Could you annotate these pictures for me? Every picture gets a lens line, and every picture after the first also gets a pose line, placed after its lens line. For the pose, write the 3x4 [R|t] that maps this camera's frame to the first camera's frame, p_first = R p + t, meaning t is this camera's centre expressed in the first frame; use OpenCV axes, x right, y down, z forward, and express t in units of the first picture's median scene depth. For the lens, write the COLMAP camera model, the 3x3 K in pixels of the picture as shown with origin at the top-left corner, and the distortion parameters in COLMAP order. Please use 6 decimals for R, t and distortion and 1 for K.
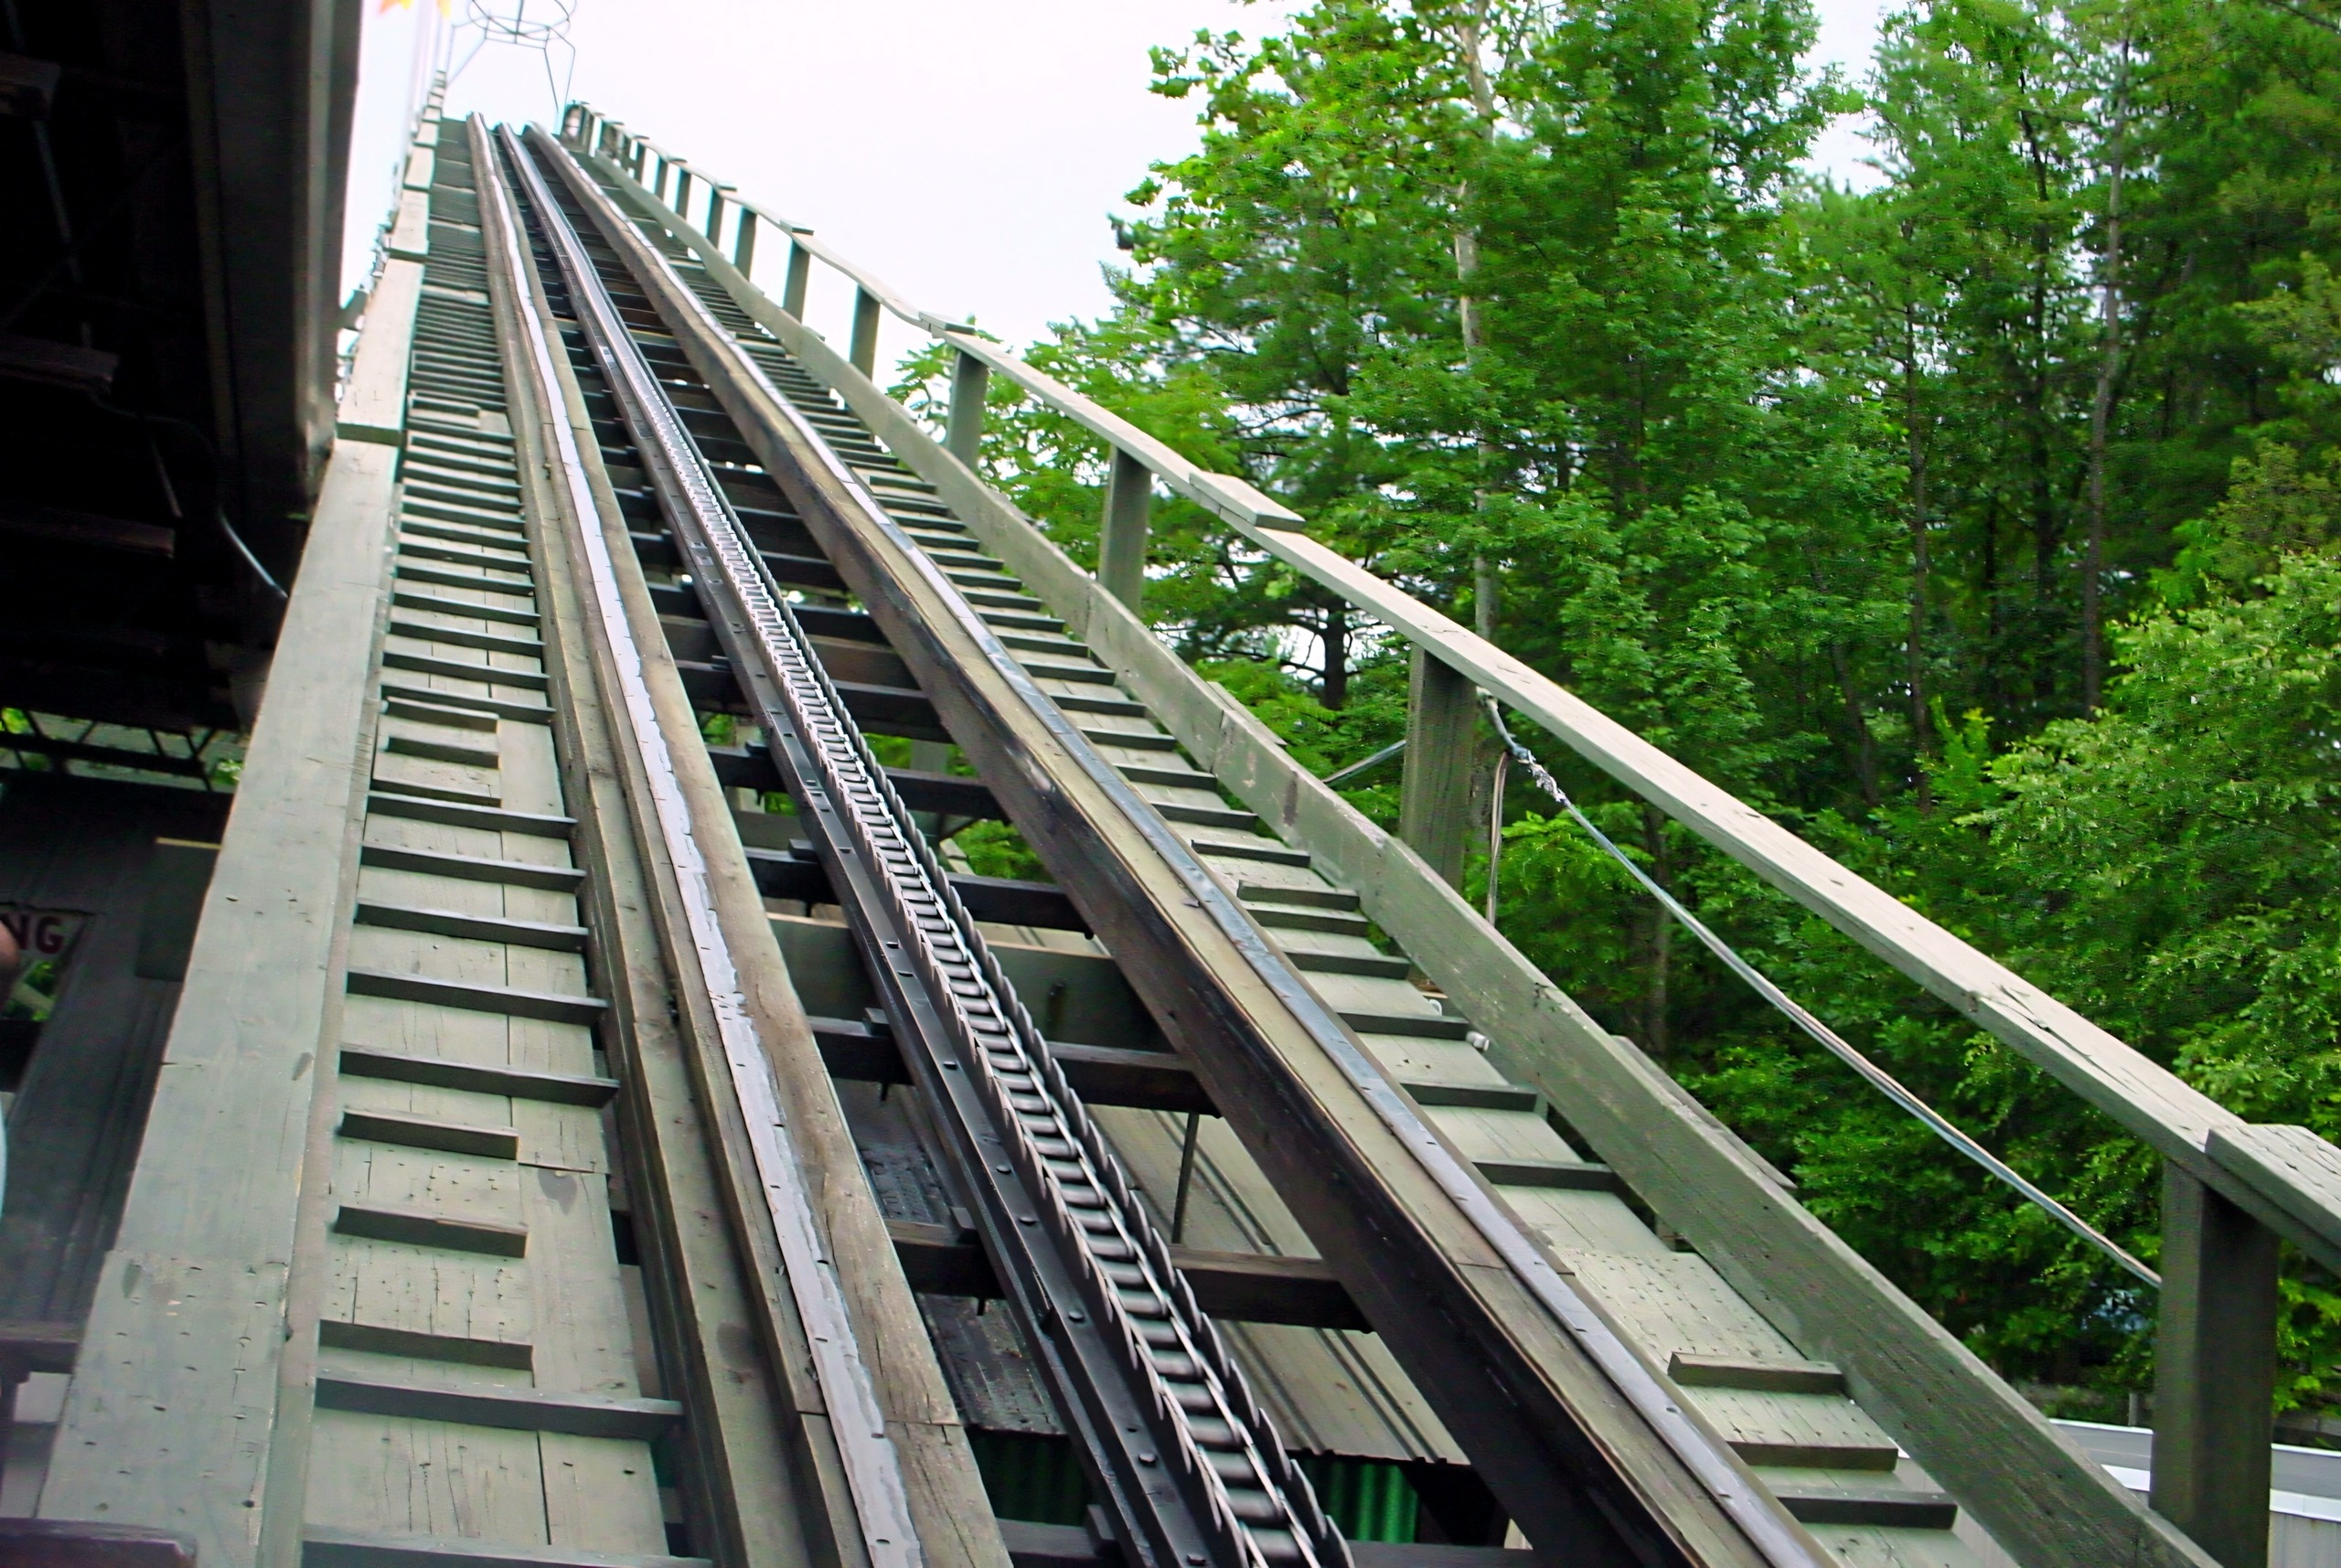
lens RADIAL K [[2982.0, 0, 1285.3], [0, 2982.0, 790.3], [0, 0, 1]] dist [-0.379968, 0.922759]
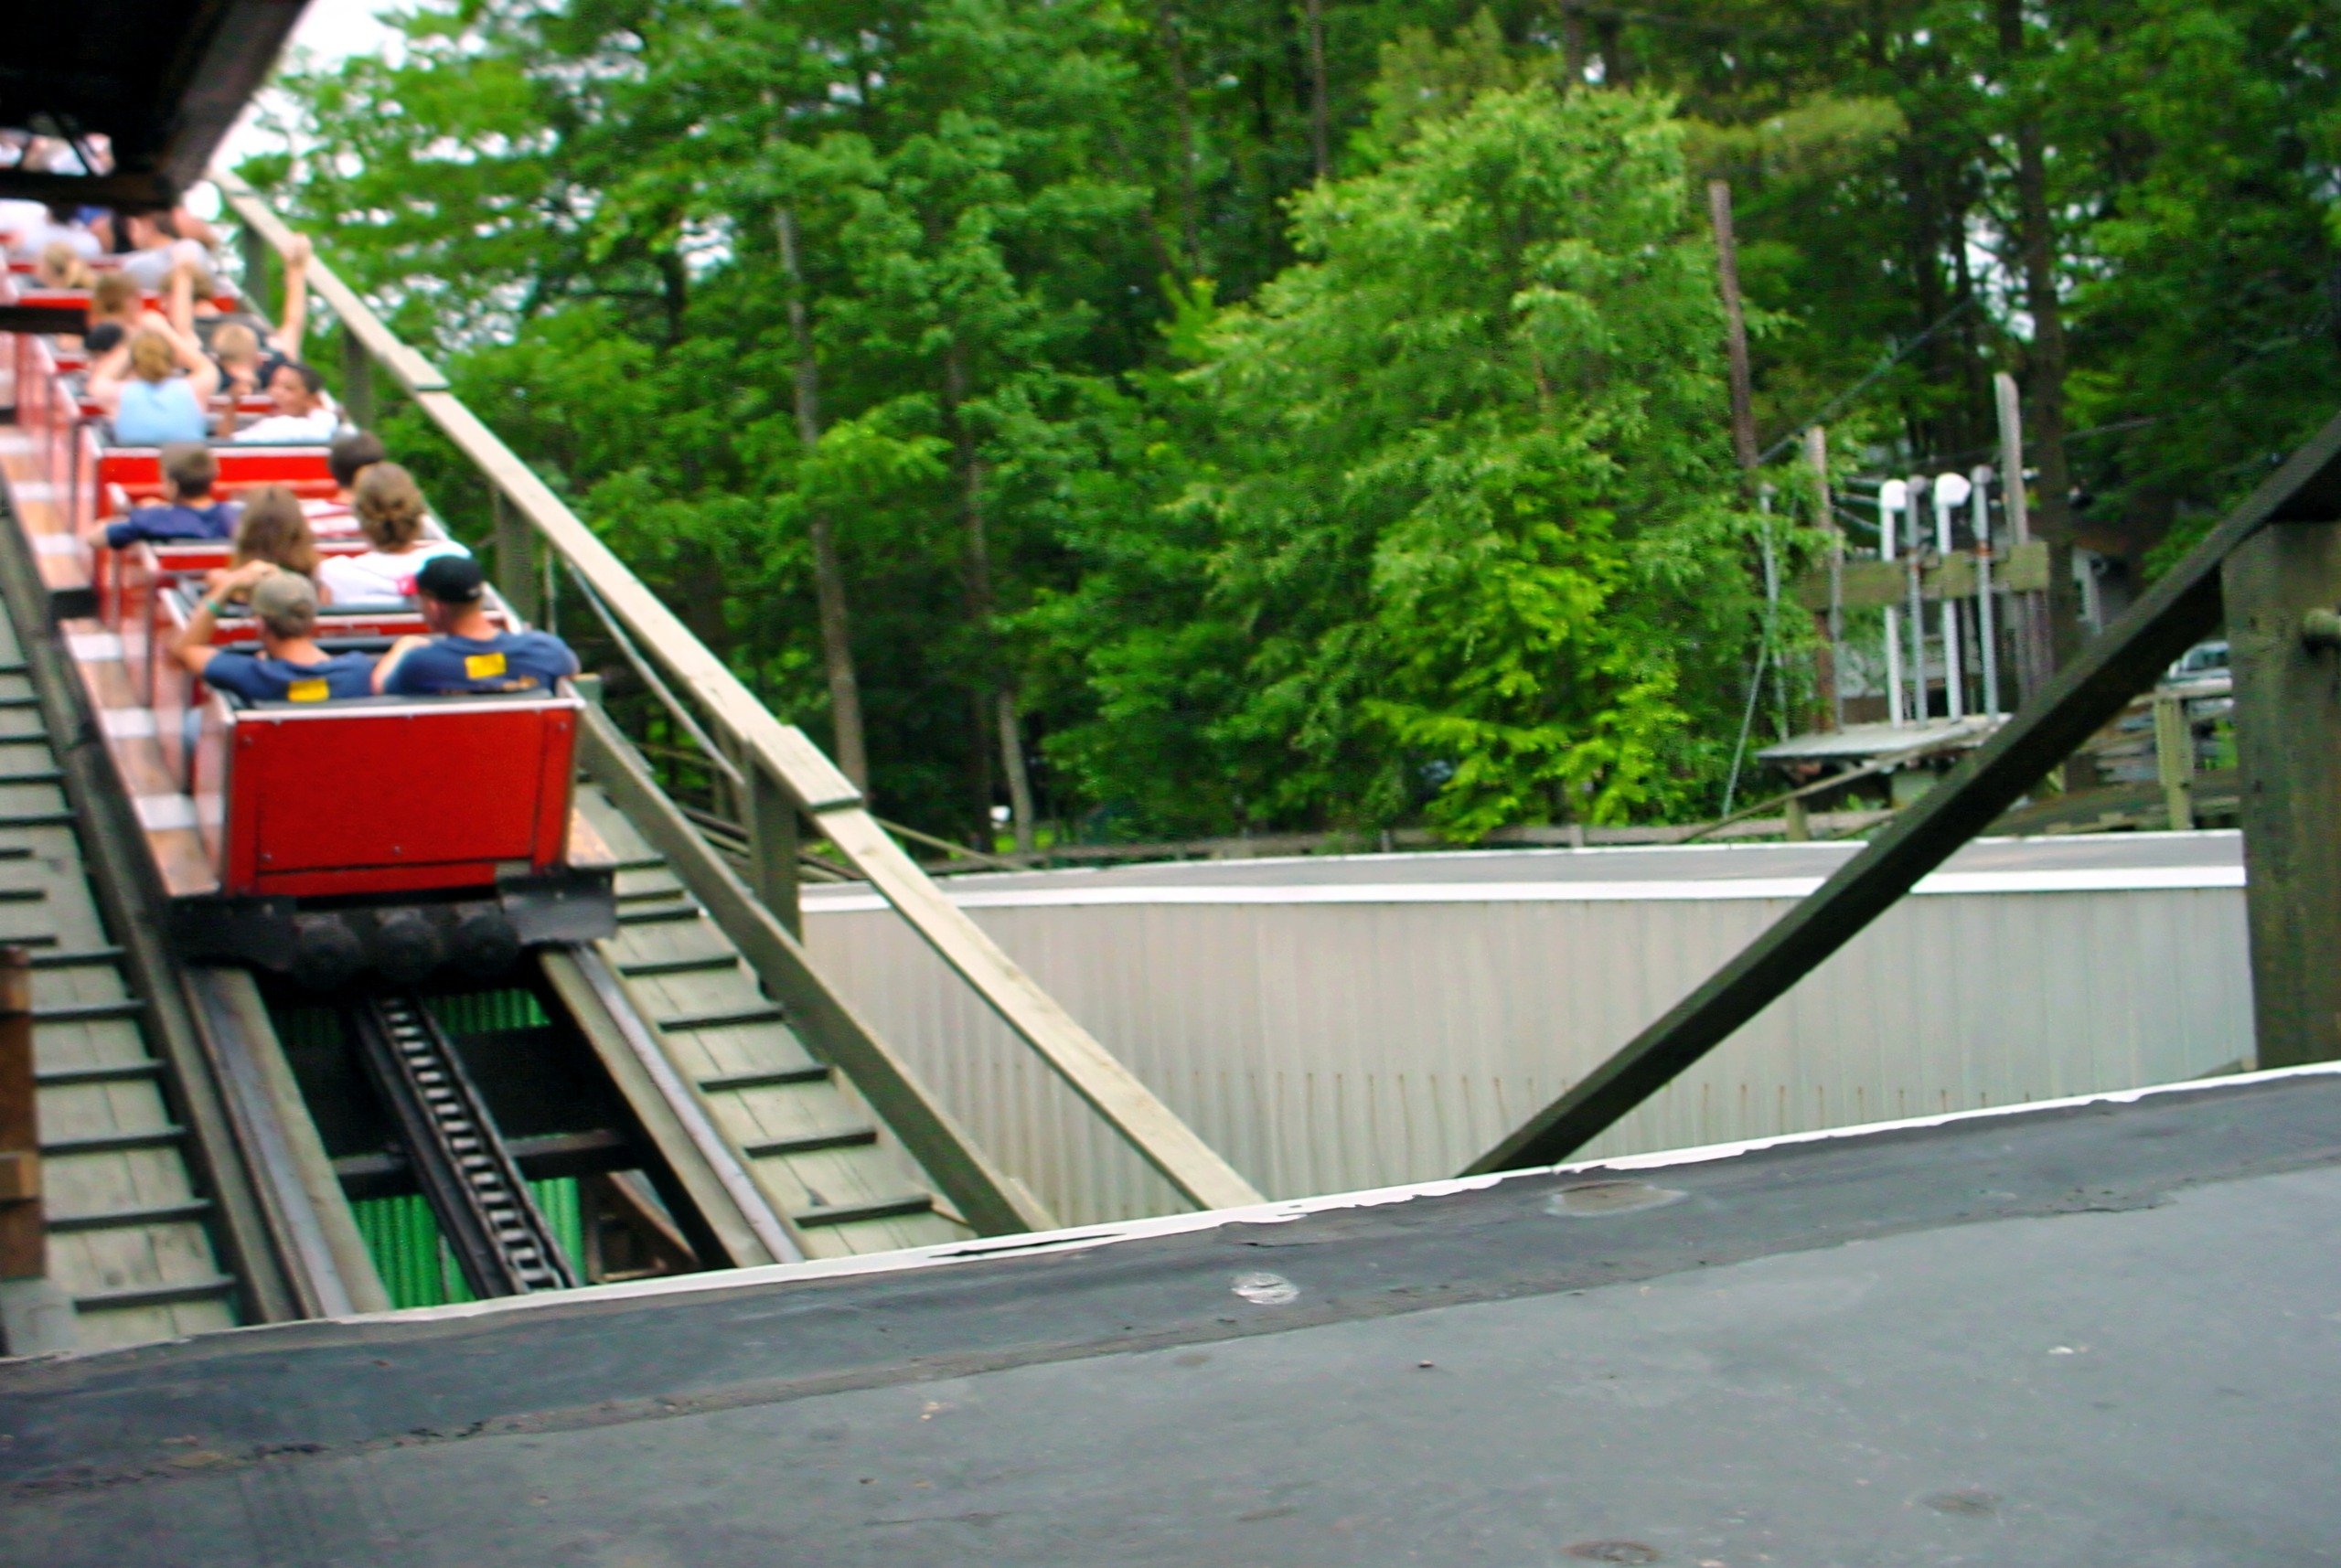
lens RADIAL K [[2982.0, 0, 1285.3], [0, 2982.0, 790.3], [0, 0, 1]] dist [-0.379968, 0.922759]
pose [[0.974842, -0.154287, 0.160869, 0.049826], [0.126197, 0.976939, 0.172236, -0.027618], [-0.183733, -0.147602, 0.971831, -0.199787]]
